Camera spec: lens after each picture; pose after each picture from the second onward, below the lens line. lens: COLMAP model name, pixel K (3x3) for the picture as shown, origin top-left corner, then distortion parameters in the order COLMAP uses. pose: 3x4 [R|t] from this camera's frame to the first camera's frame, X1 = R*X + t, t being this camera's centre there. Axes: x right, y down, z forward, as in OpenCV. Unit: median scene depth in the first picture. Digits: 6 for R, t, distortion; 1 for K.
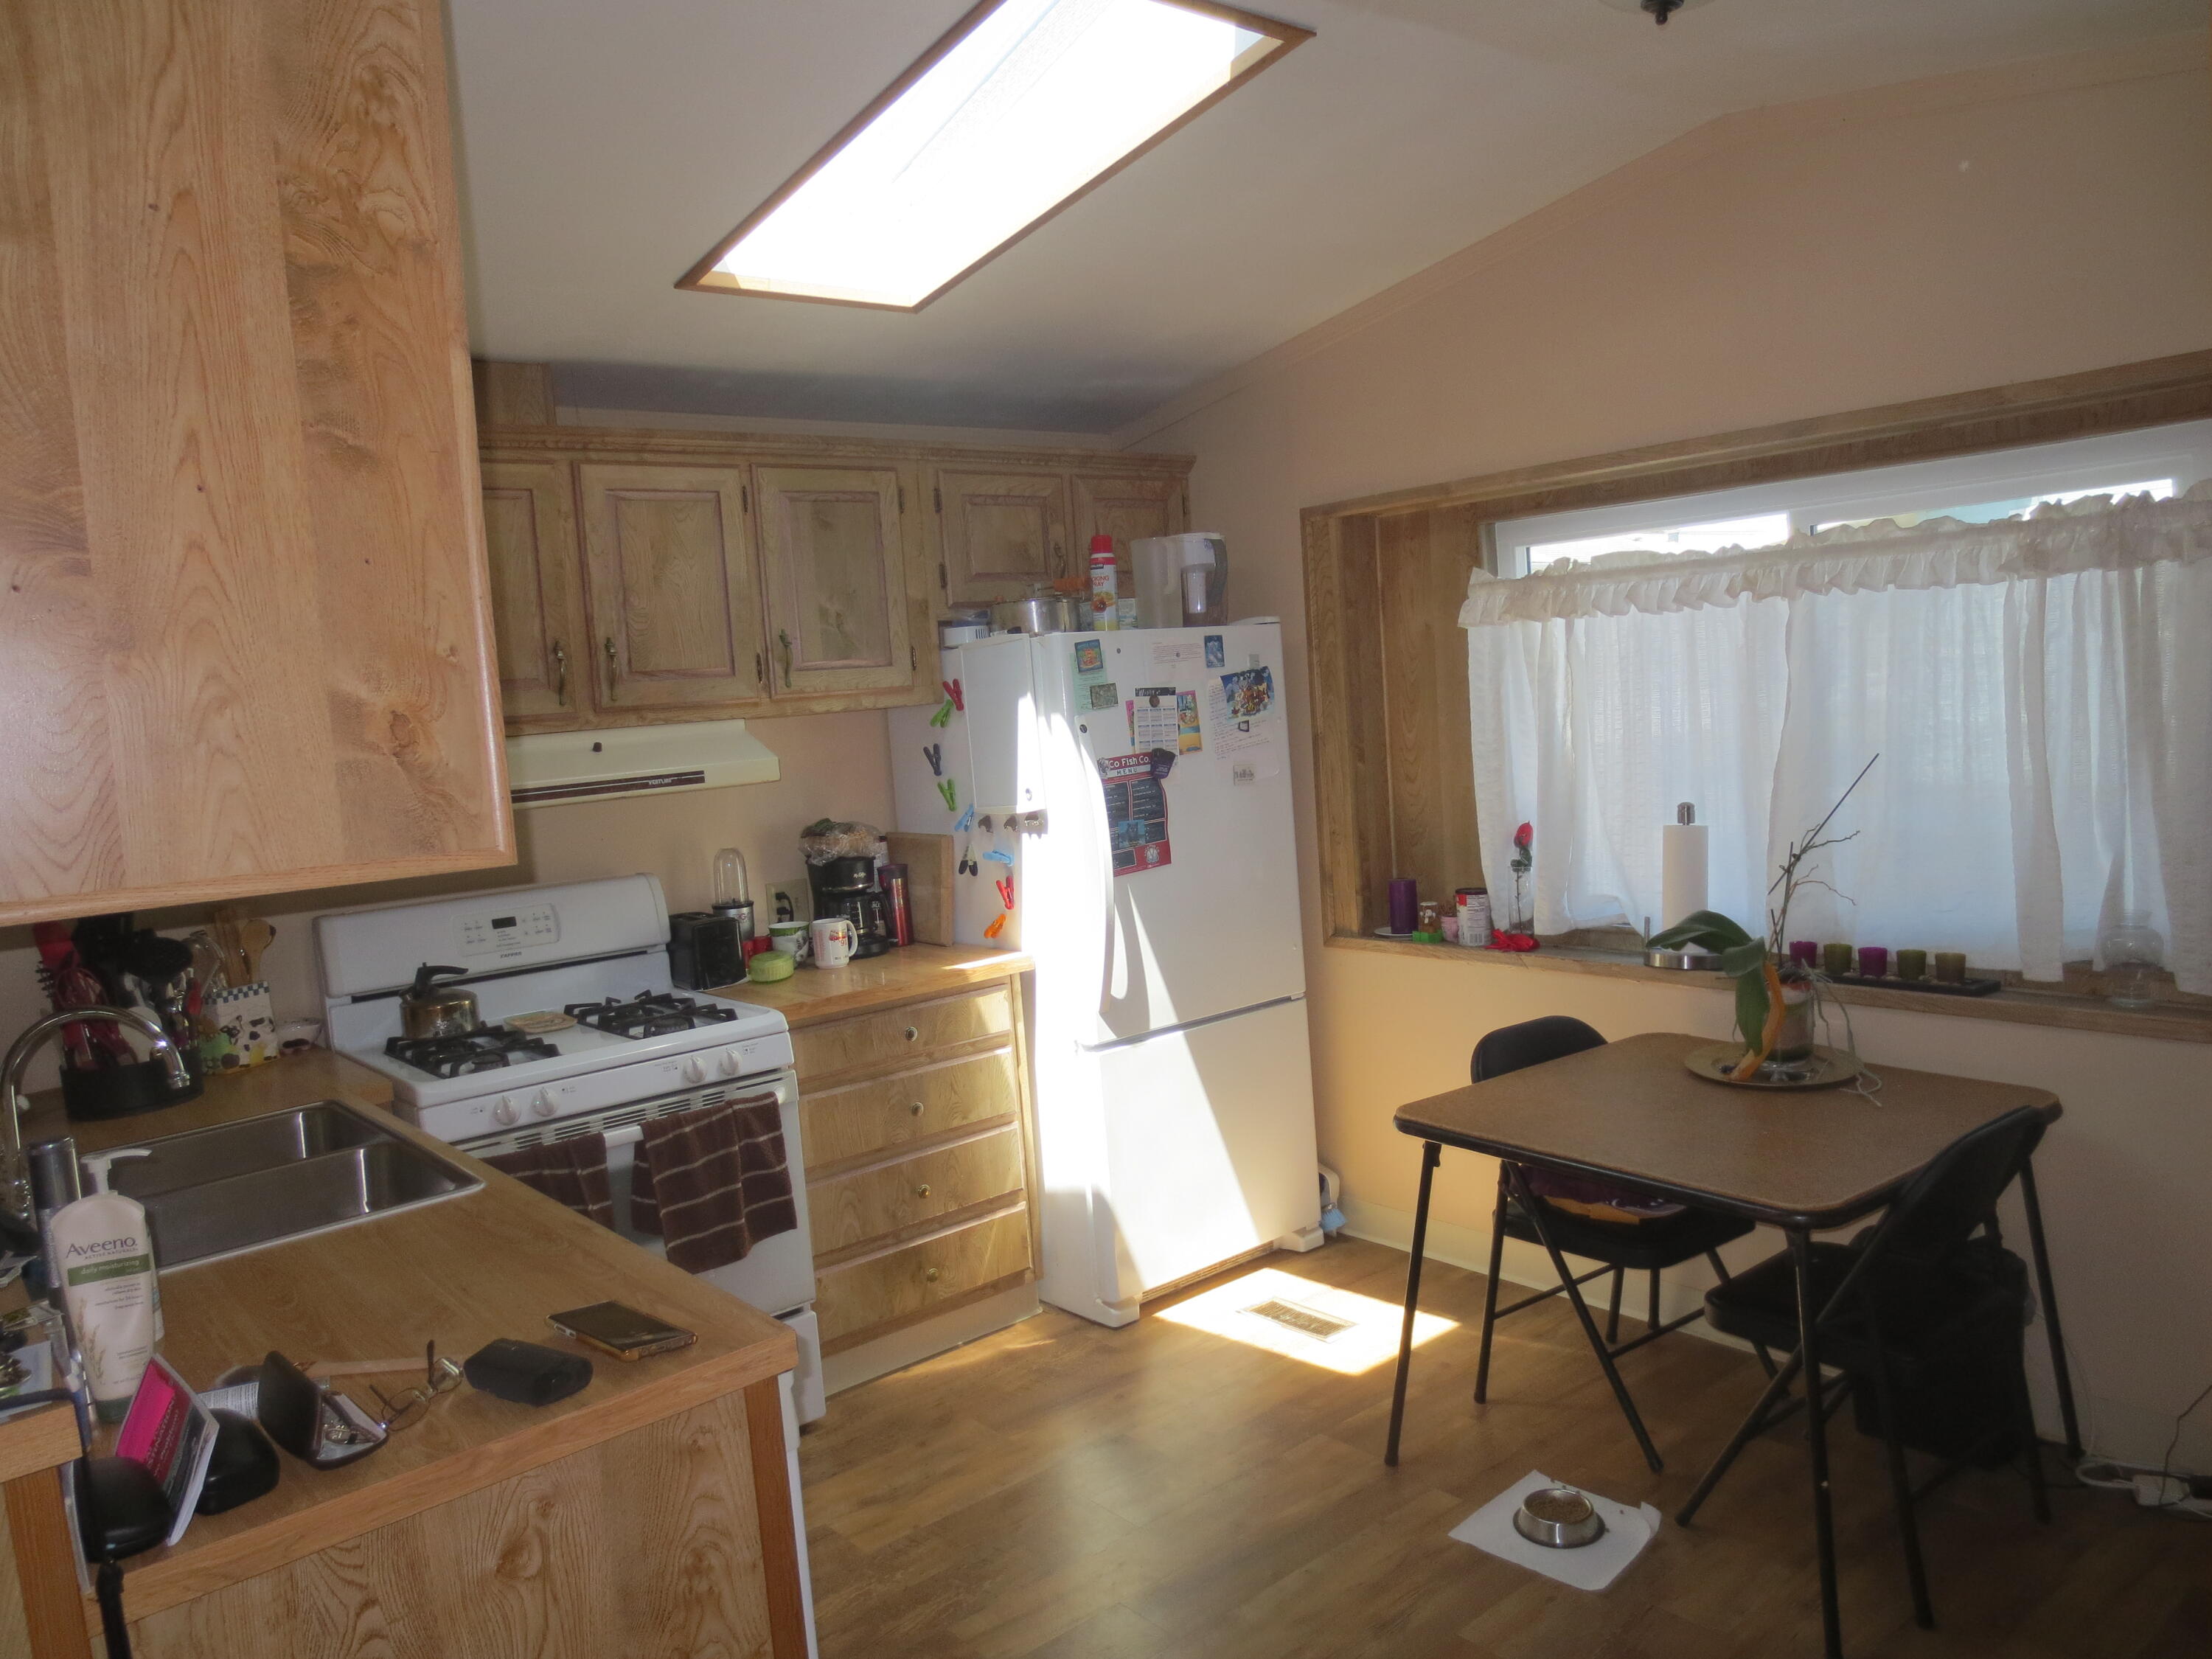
lens RADIAL K [[1574.9, 0, 1117.1], [0, 1574.9, 824.1], [0, 0, 1]] dist [-0.035112, 0.022247]
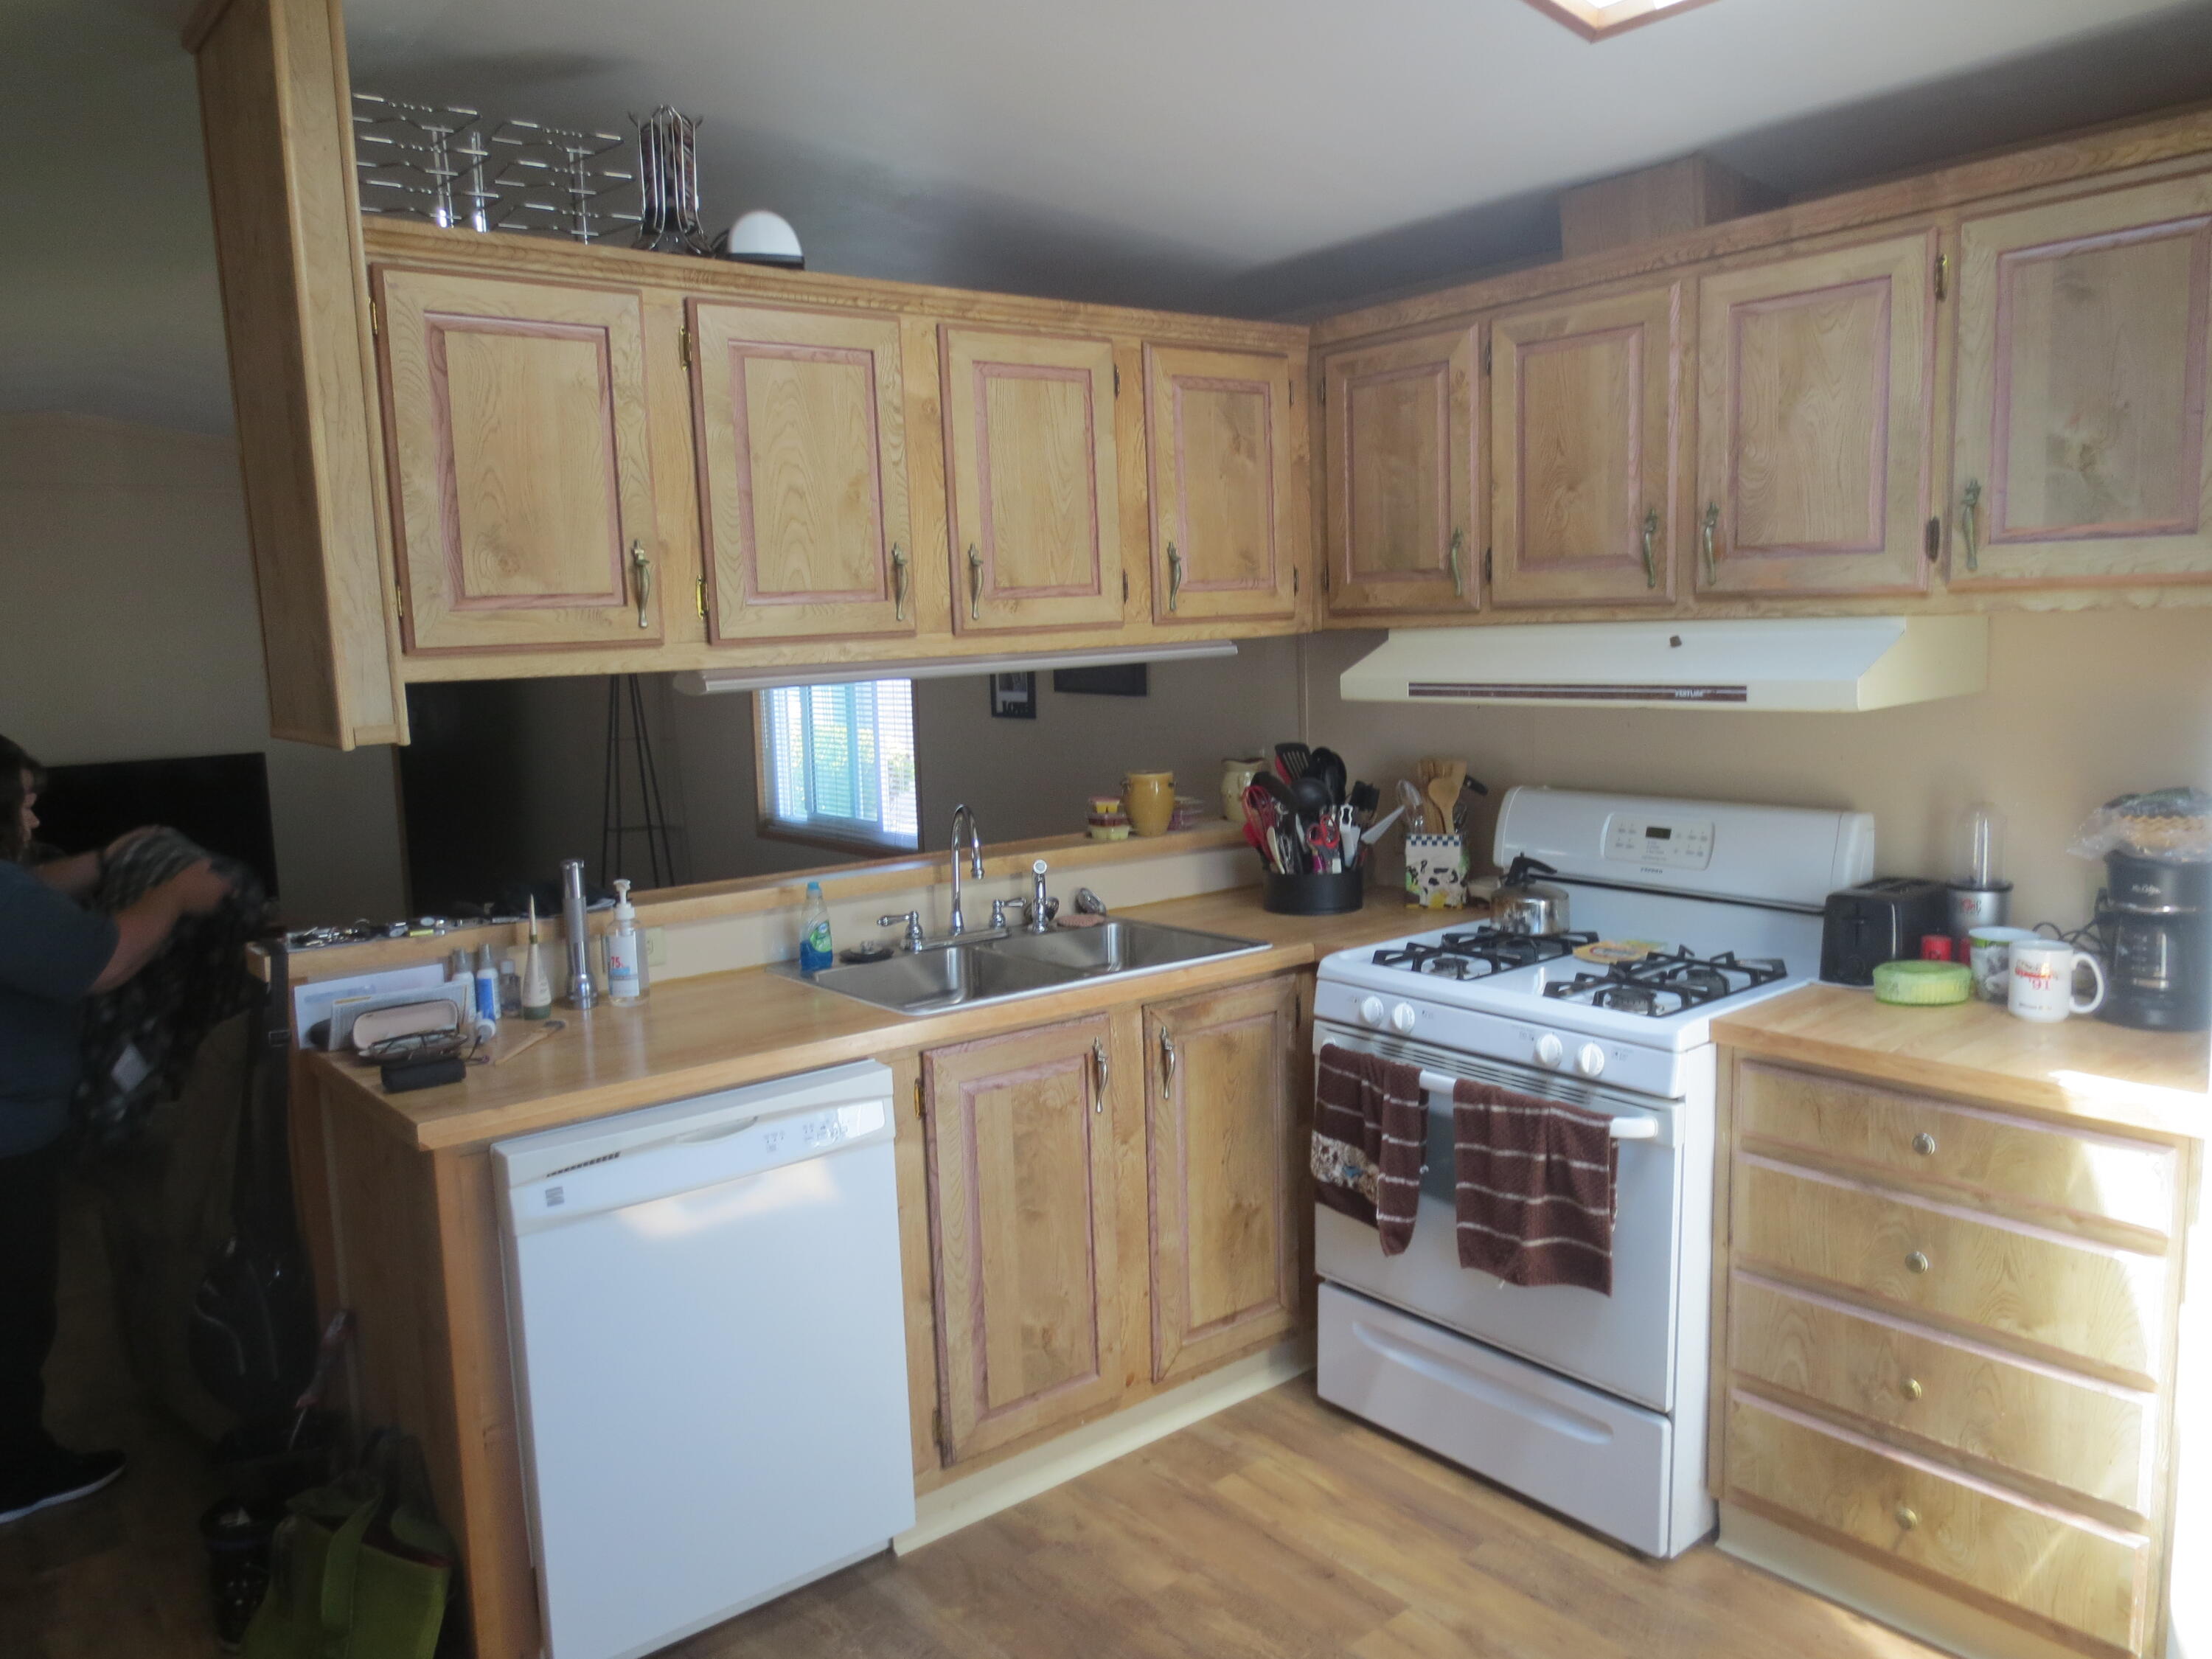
lens RADIAL K [[1574.9, 0, 1107.1], [0, 1574.9, 826.1], [0, 0, 1]] dist [-0.035112, 0.022247]
pose [[-0.001689, 0.200554, -0.979681, 0.441974], [-0.055588, 0.978149, 0.200337, -0.094115], [0.998452, 0.054797, 0.009496, 0.656048]]
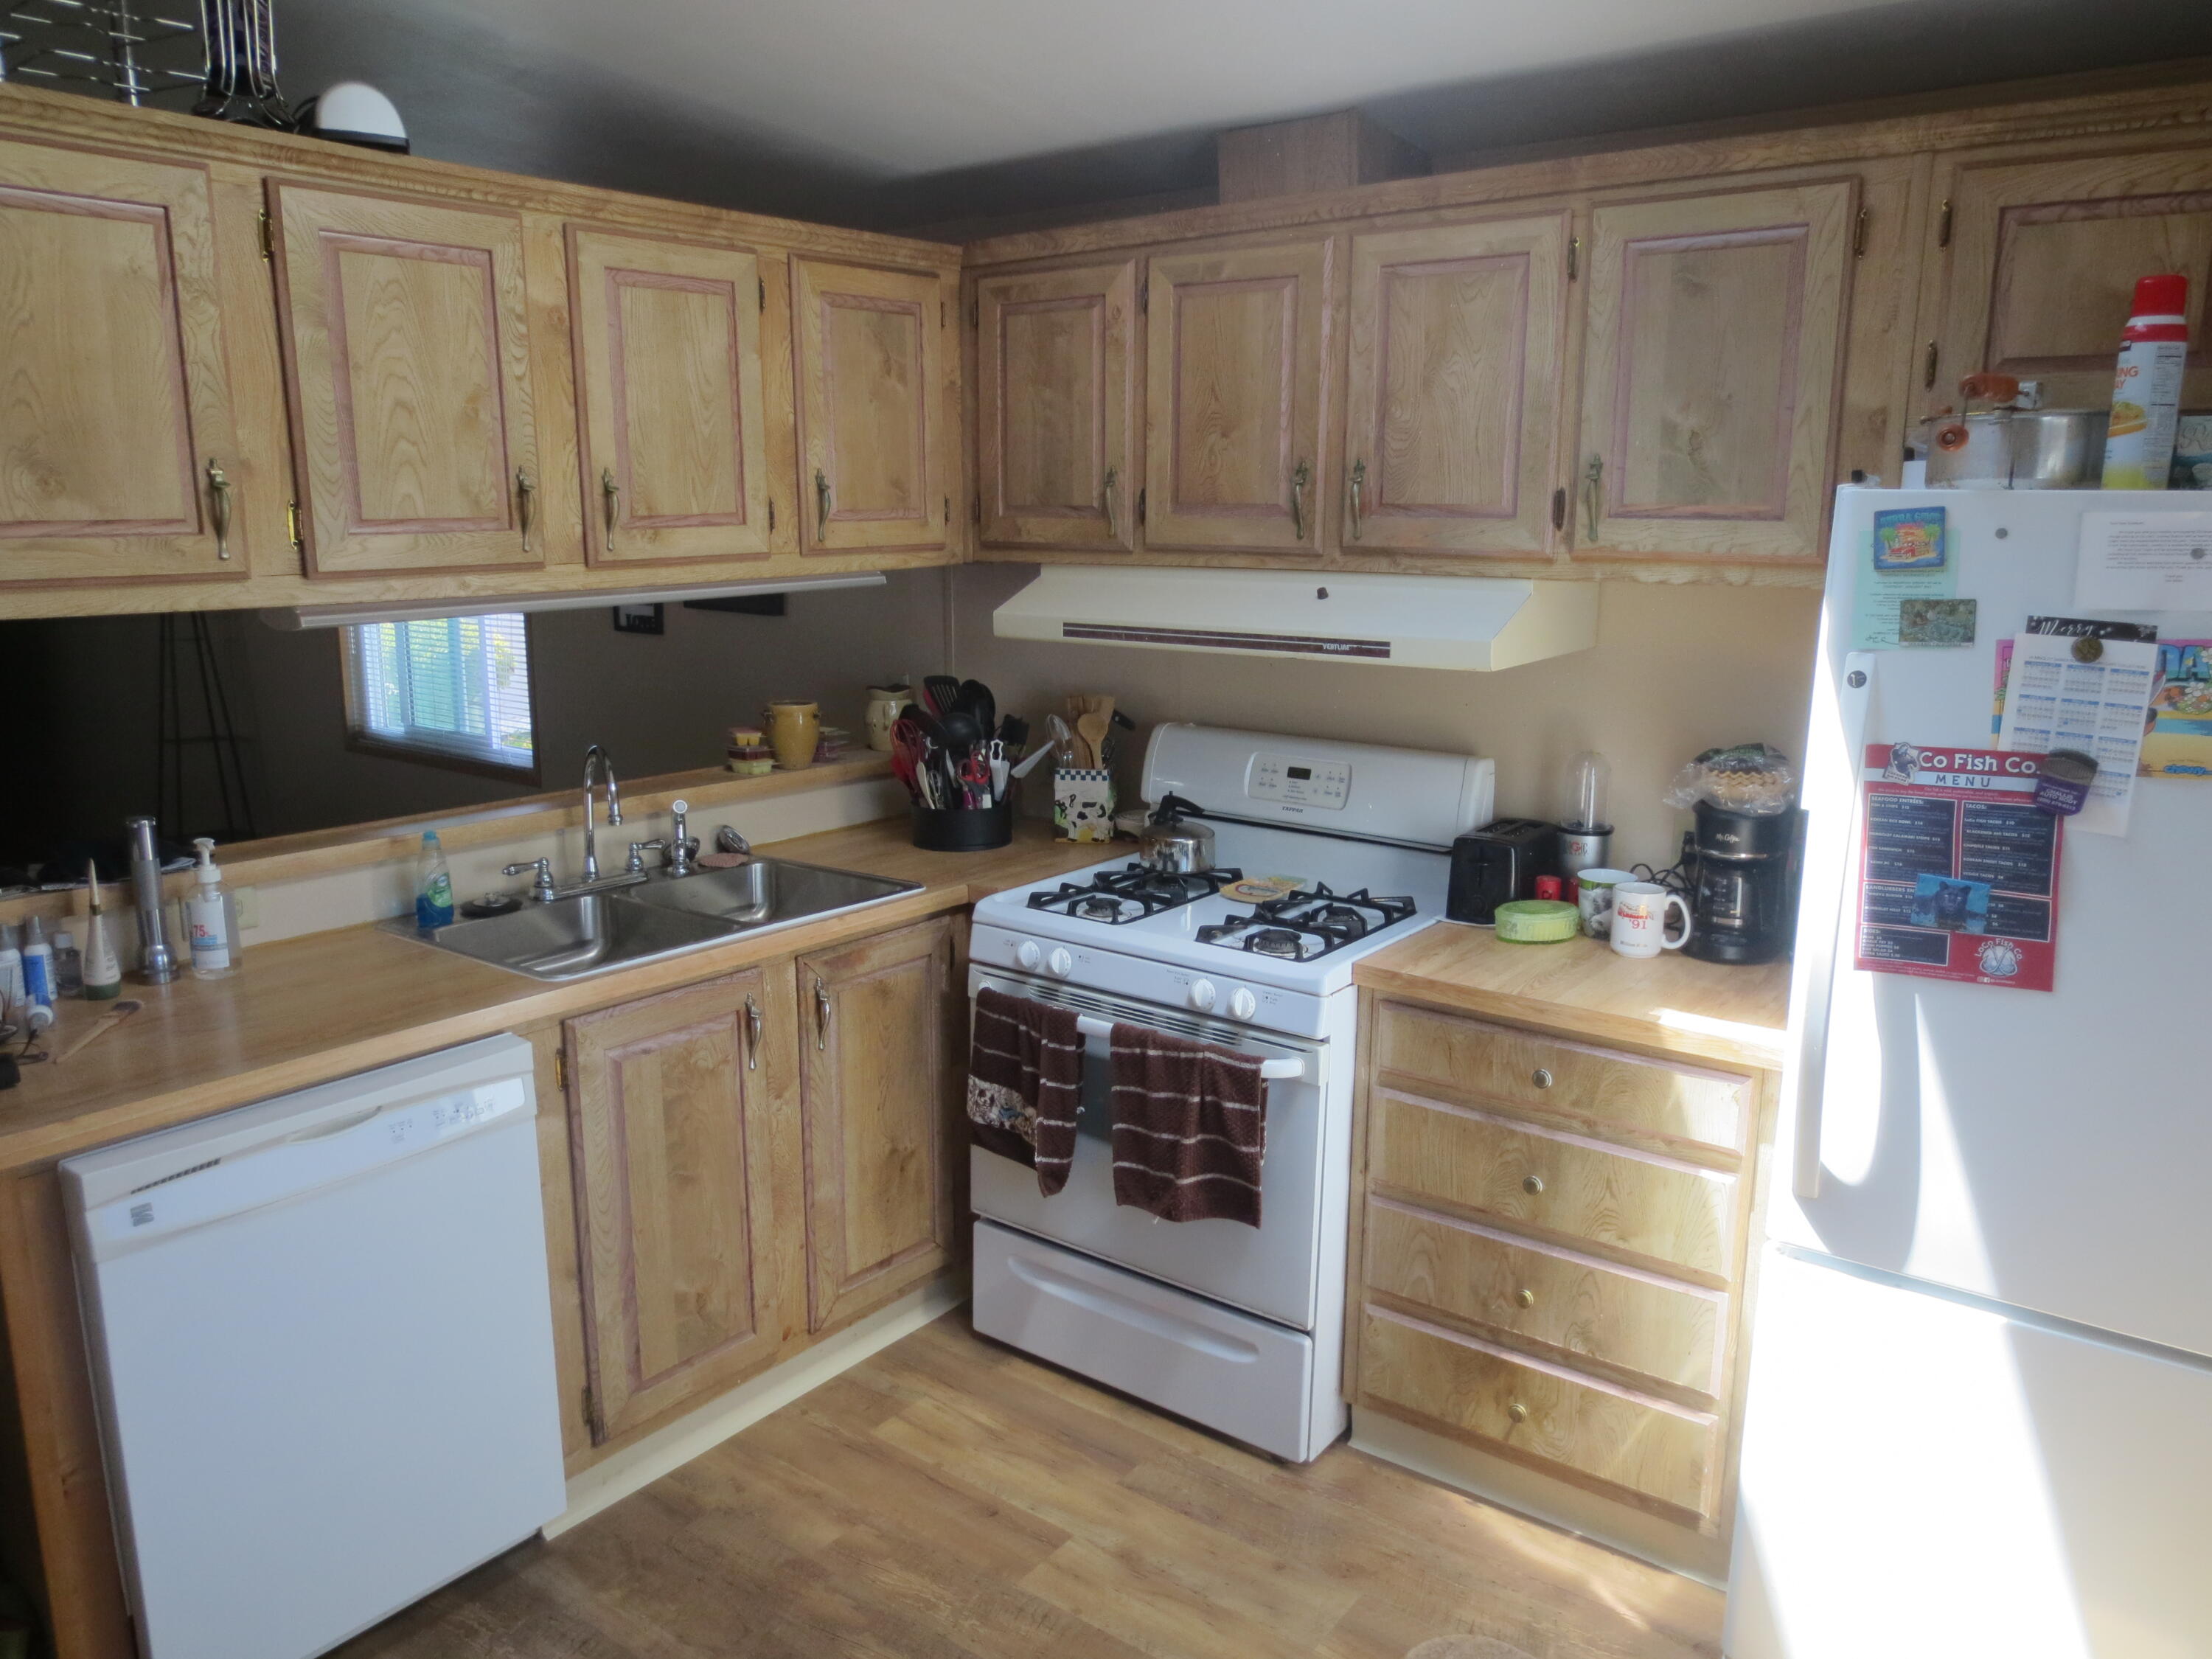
lens RADIAL K [[1574.9, 0, 1104.6], [0, 1574.9, 825.5], [0, 0, 1]] dist [-0.035112, 0.022247]
pose [[0.230298, 0.268324, -0.935396, 0.419329], [-0.107019, 0.962386, 0.249718, -0.117144], [0.967217, 0.042596, 0.250352, 0.637381]]
